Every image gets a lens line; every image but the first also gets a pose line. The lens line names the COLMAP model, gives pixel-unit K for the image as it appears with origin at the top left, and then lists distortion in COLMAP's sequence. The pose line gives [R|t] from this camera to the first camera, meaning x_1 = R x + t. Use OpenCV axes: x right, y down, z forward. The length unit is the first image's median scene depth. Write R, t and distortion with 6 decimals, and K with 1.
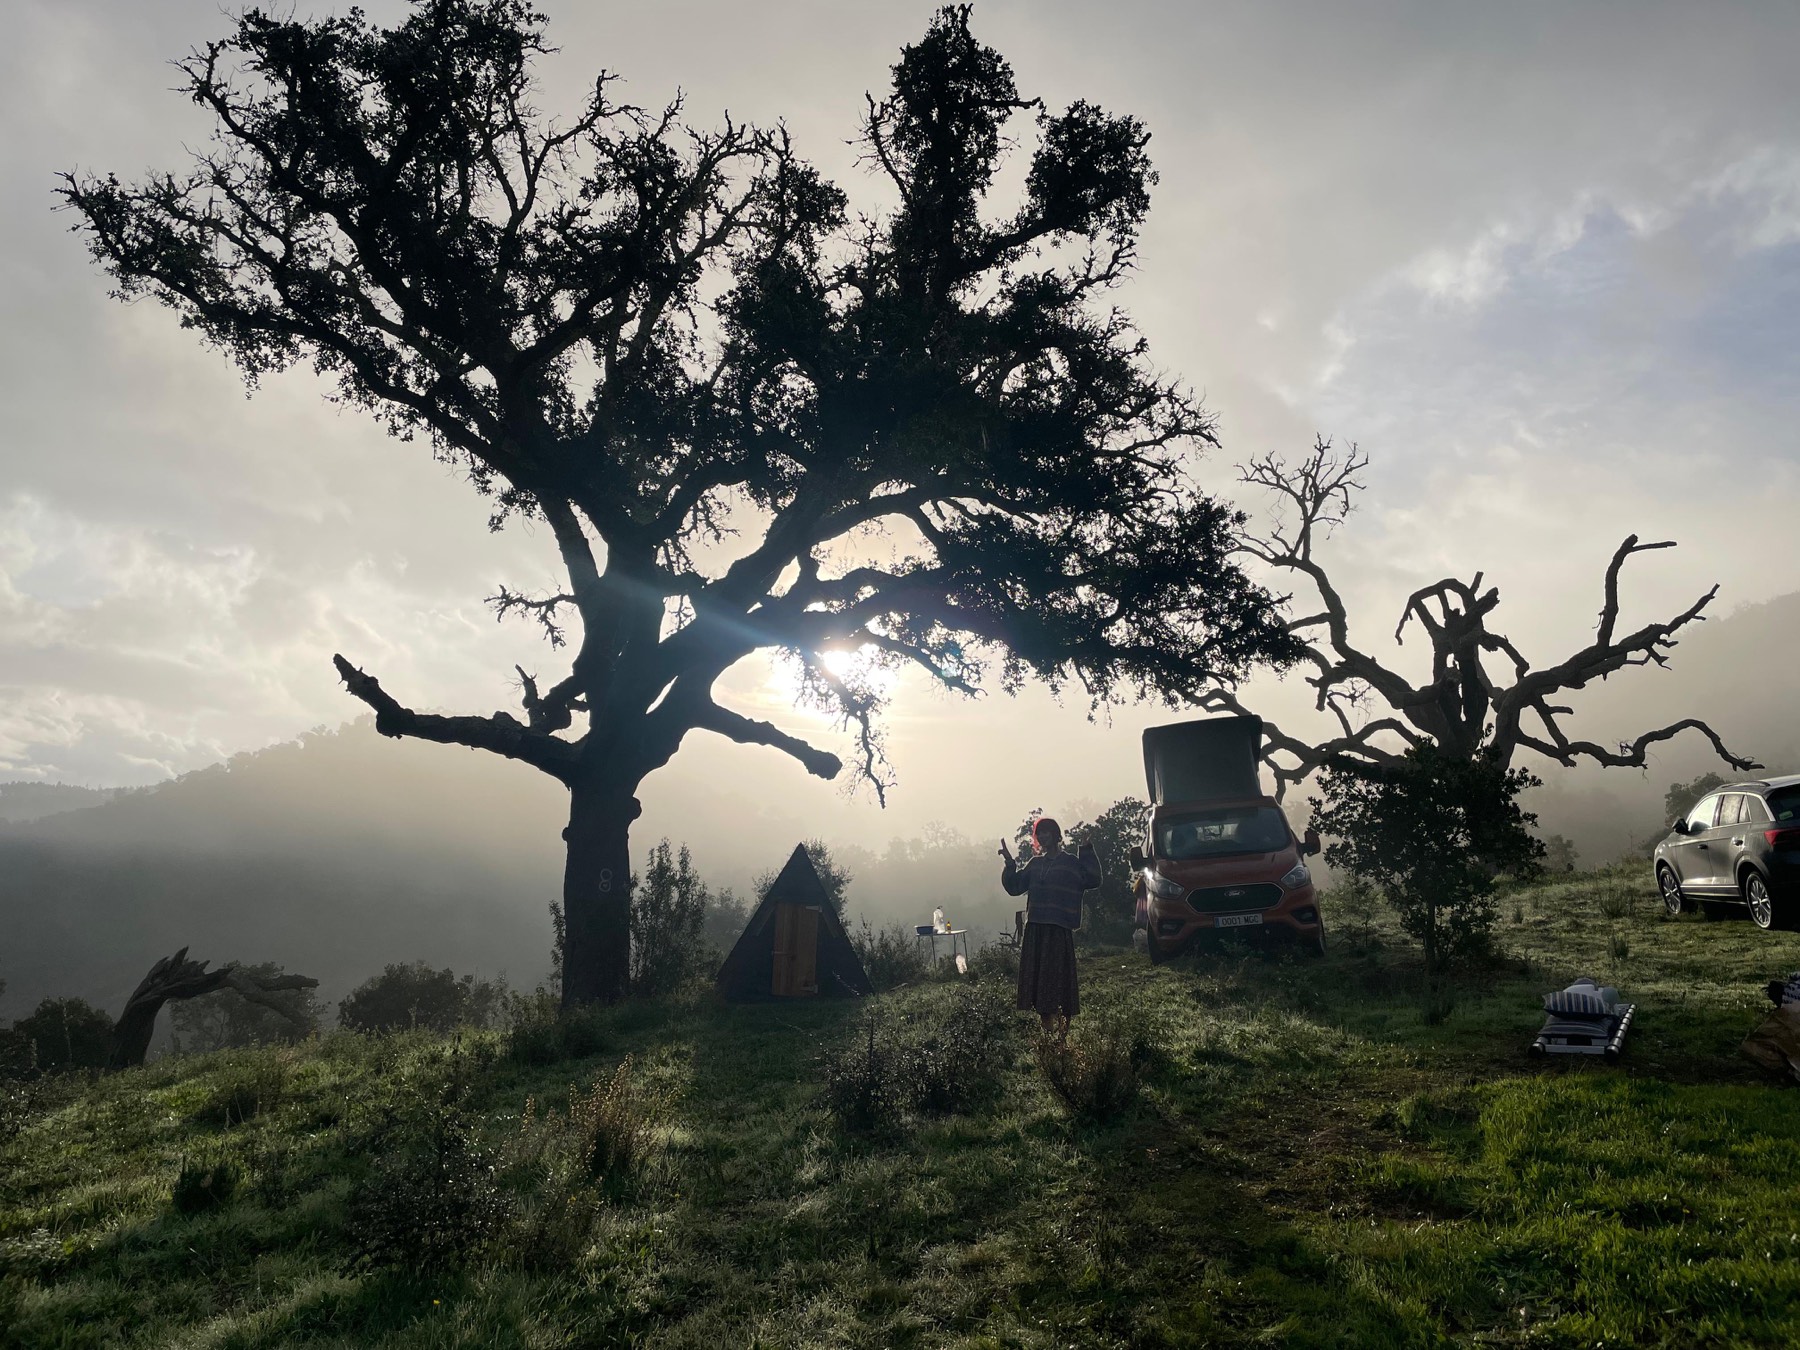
lens RADIAL K [[1323.2, 0, 885.8], [0, 1323.2, 668.5], [0, 0, 1]] dist [0.075735, -0.091567]
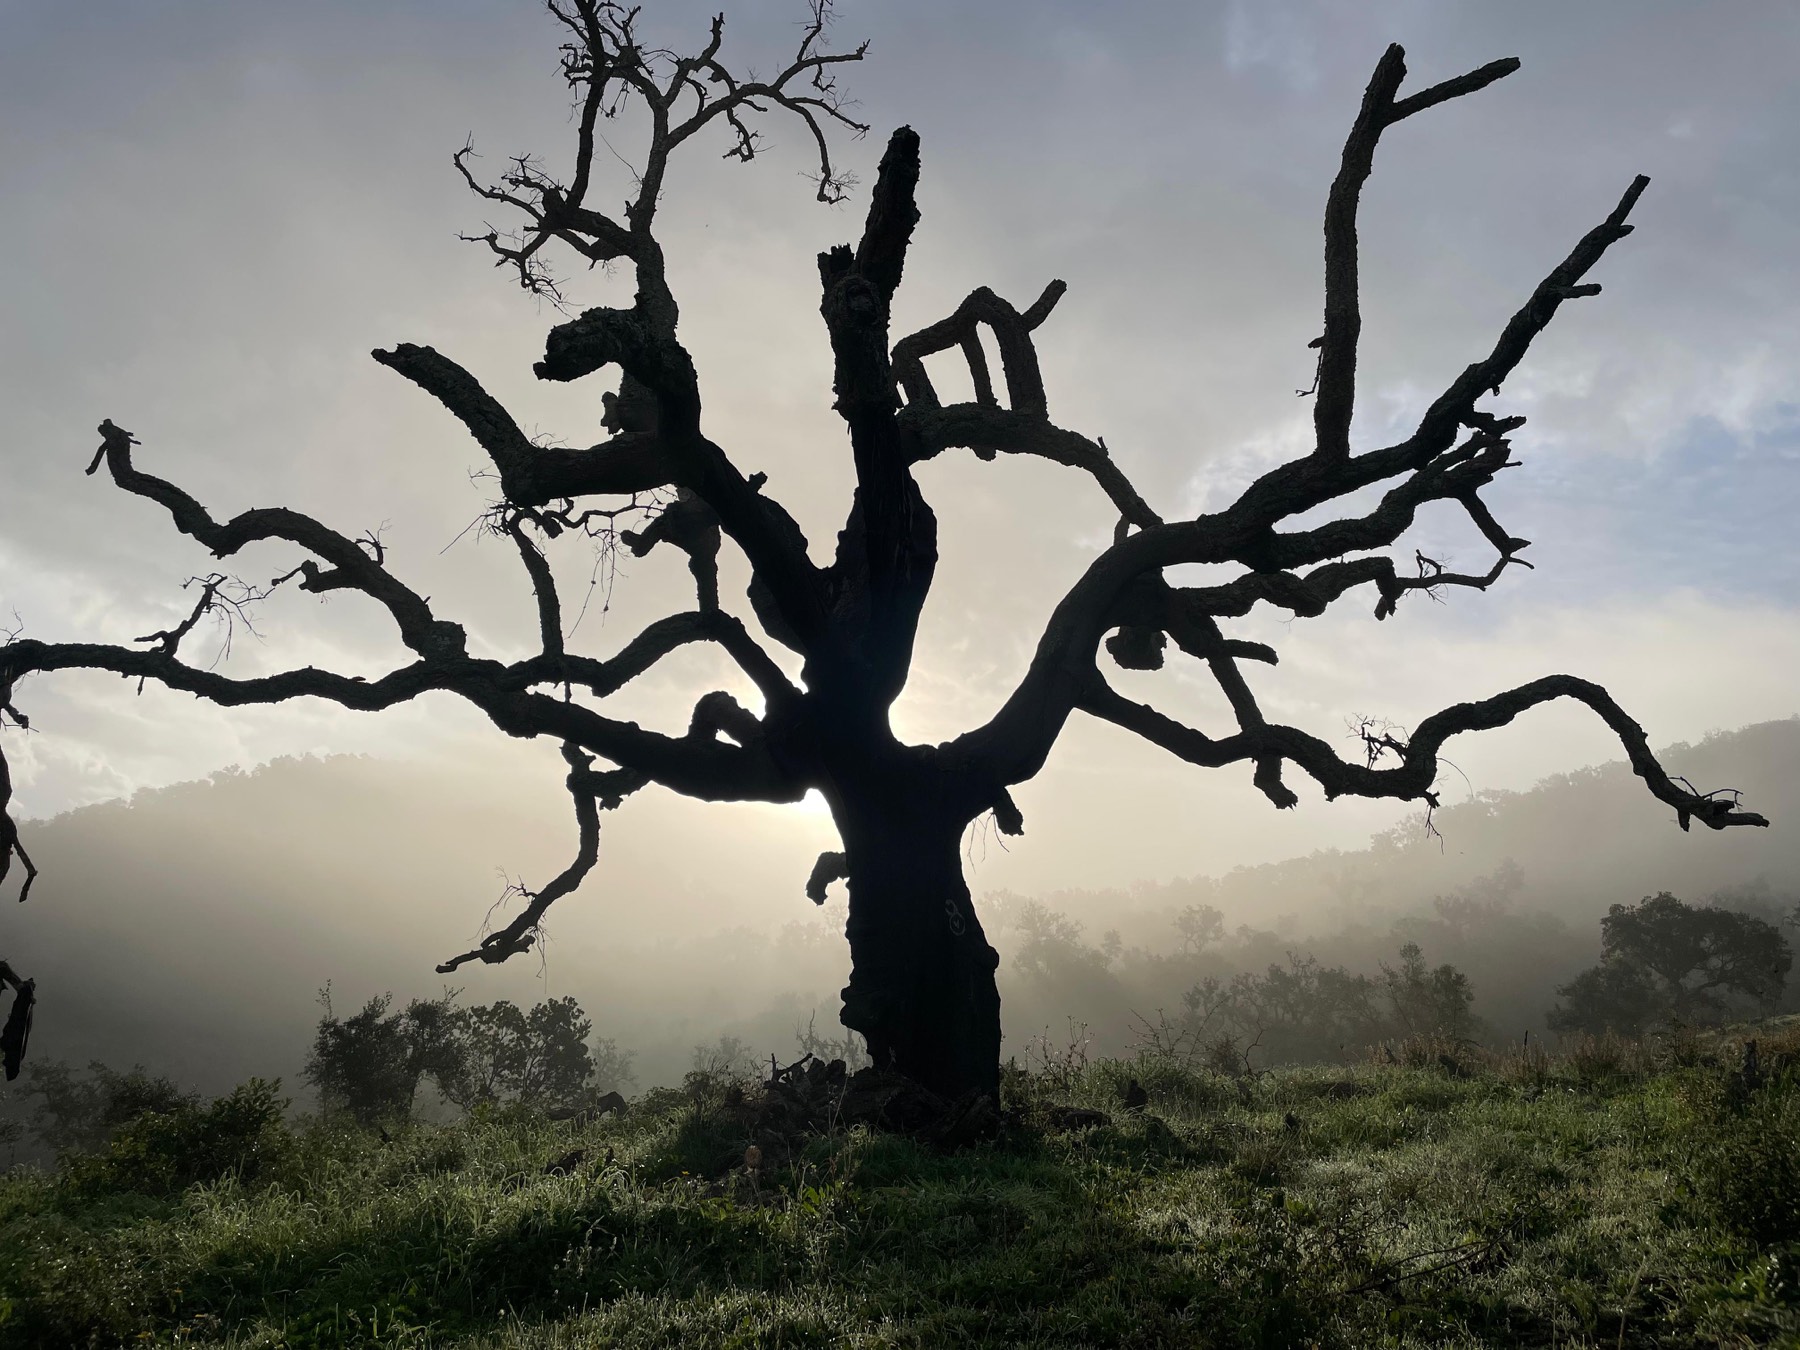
lens RADIAL K [[1327.8, 0, 910.0], [0, 1327.8, 667.7], [0, 0, 1]] dist [0.070006, -0.098212]
pose [[0.997353, 0.067537, 0.026946, 0.614009], [-0.065693, 0.995768, -0.064265, 0.103130], [-0.031172, 0.062324, 0.997569, 0.960589]]
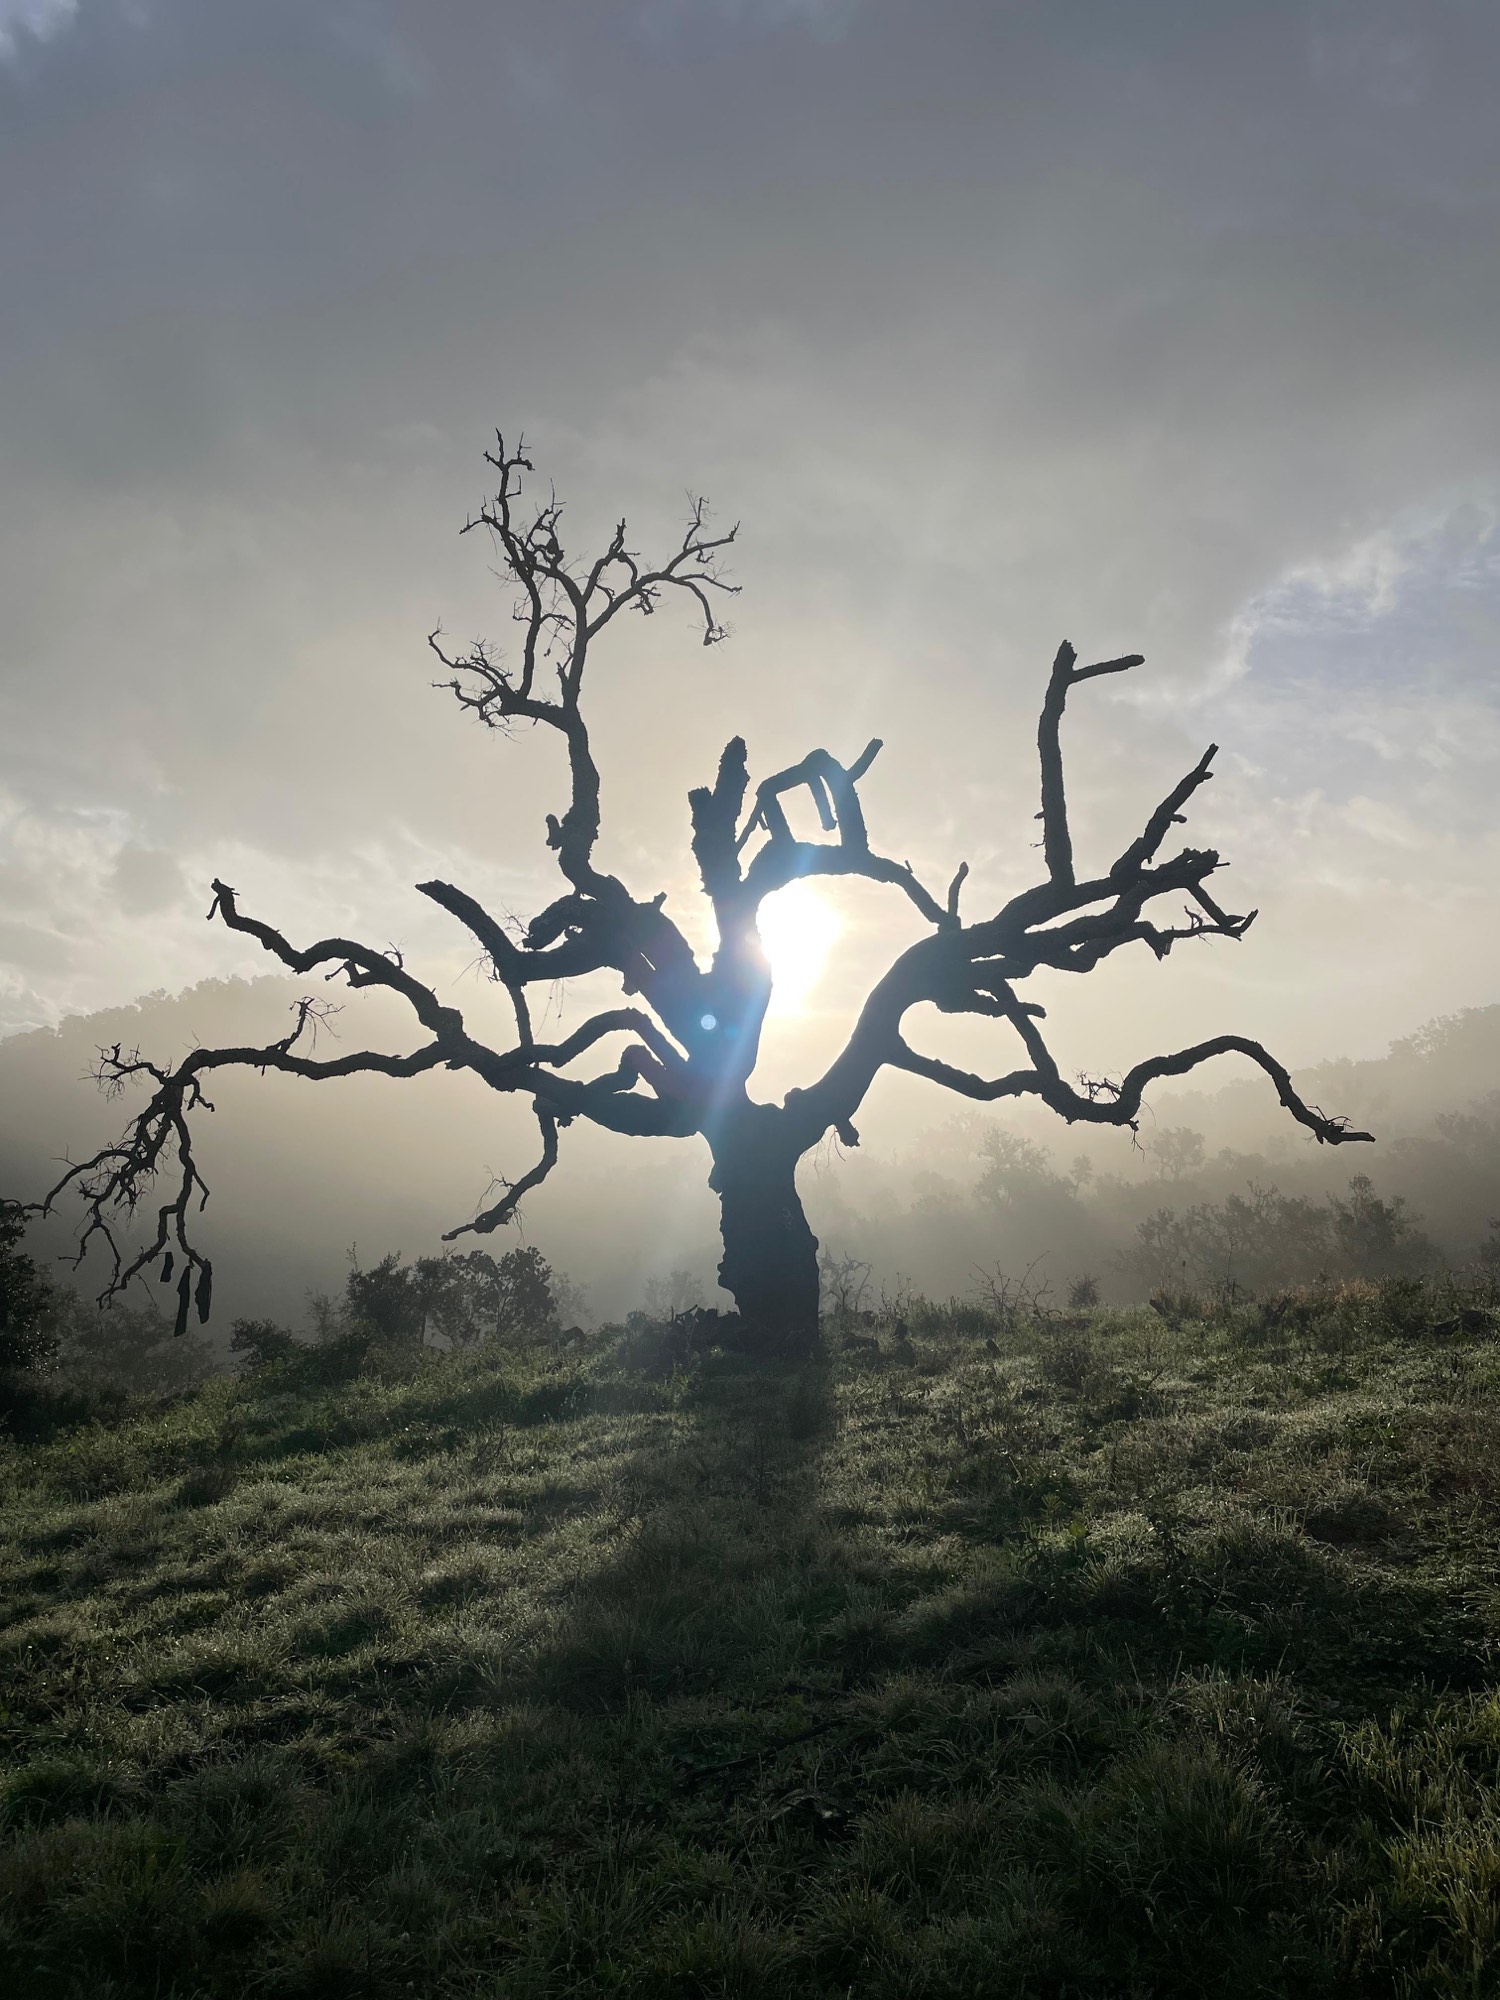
lens RADIAL K [[1475.4, 0, 750.0], [0, 1475.4, 1000.0], [0, 0, 1]] dist [0.070006, -0.098212]
pose [[0.997754, 0.042223, -0.051996, 0.661158], [-0.040546, 0.998636, 0.032896, 0.019196], [0.053314, -0.030714, 0.998105, 0.645469]]
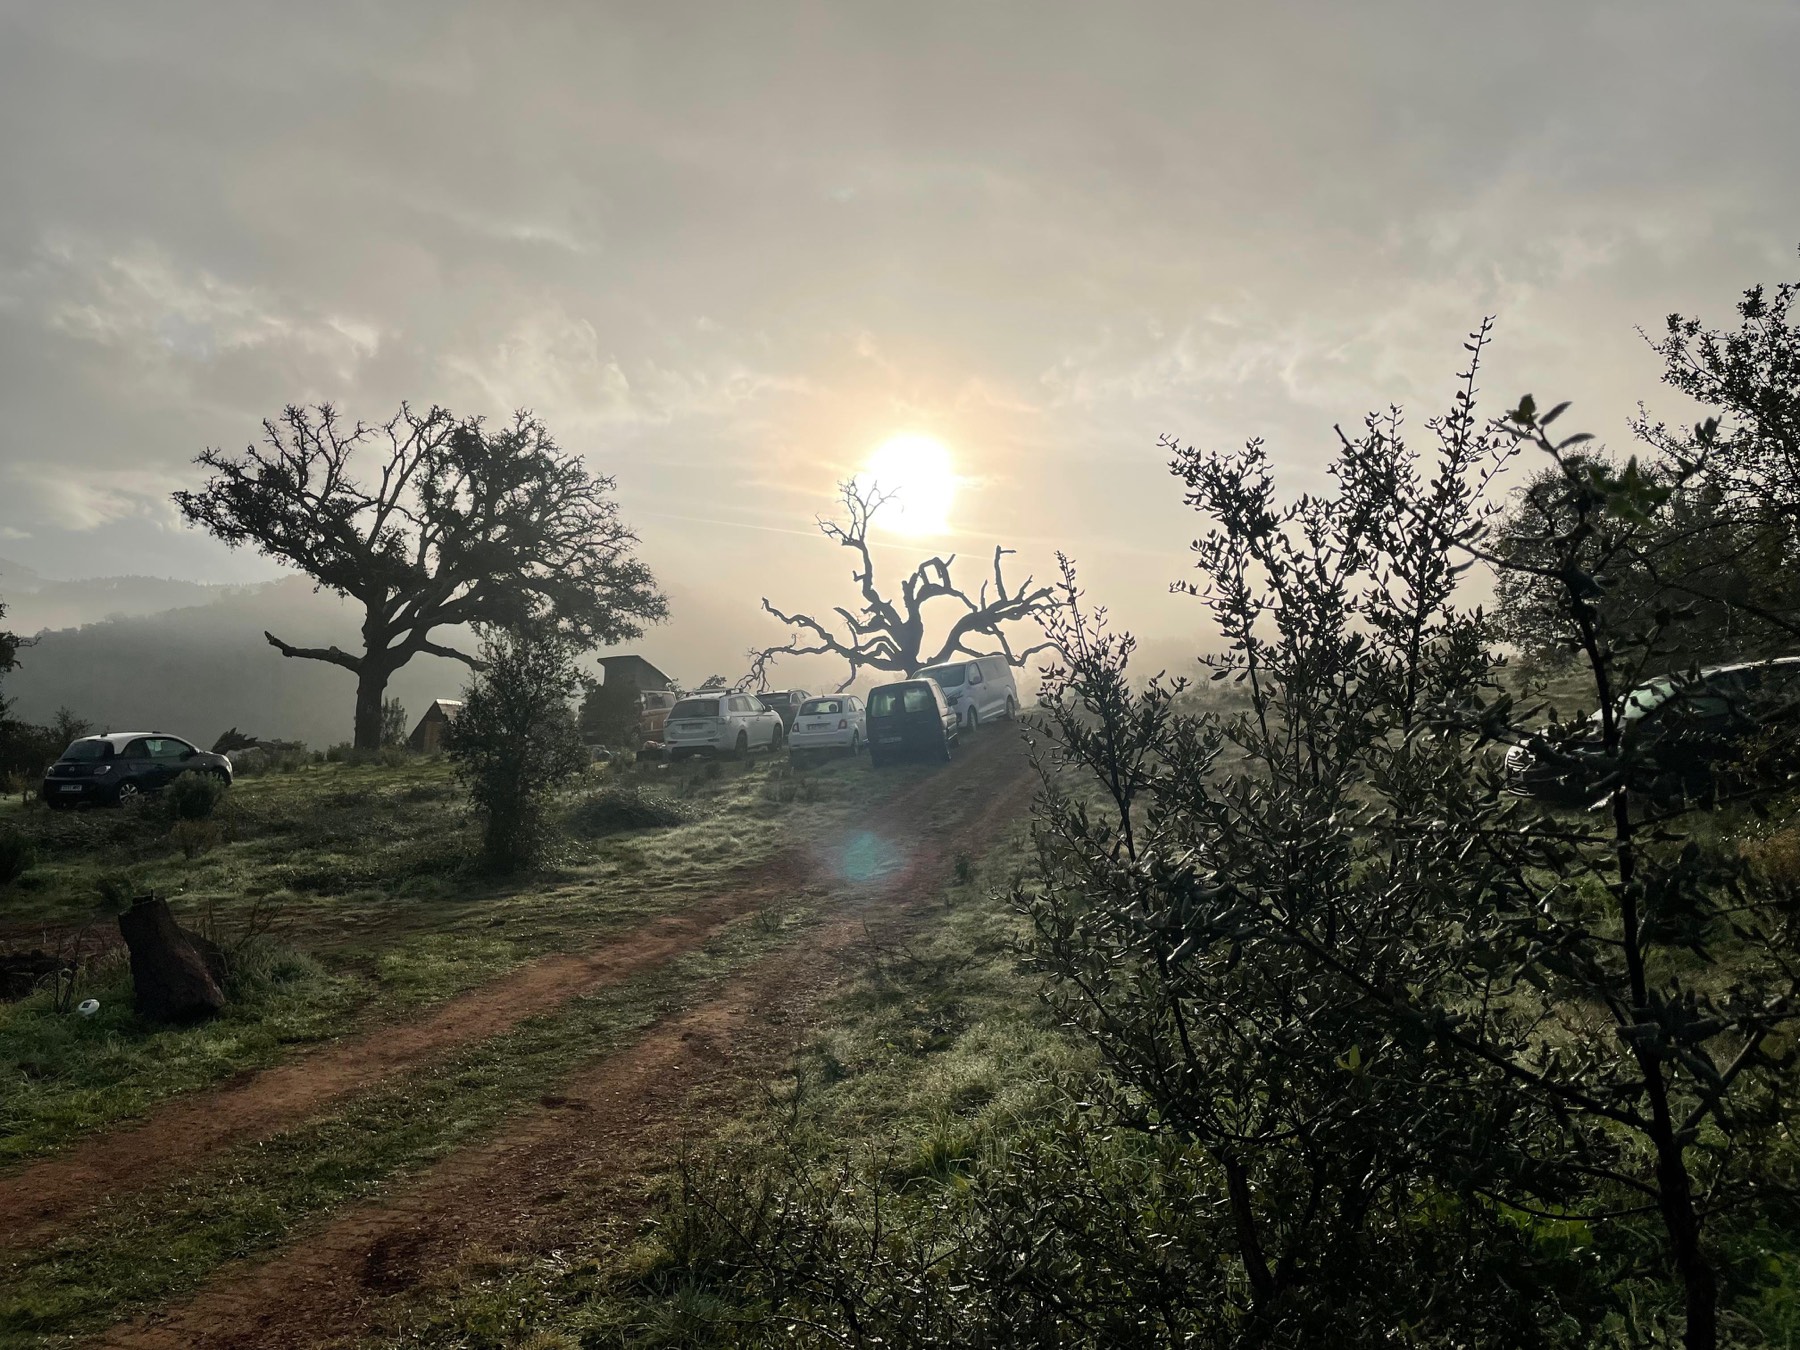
lens RADIAL K [[1308.6, 0, 900.0], [0, 1308.6, 675.0], [0, 0, 1]] dist [0.009517, -0.004194]
pose [[0.998012, 0.043756, -0.045353, 0.706558], [-0.037222, 0.990002, 0.136050, -0.225735], [0.050852, -0.134092, 0.989663, -1.140081]]
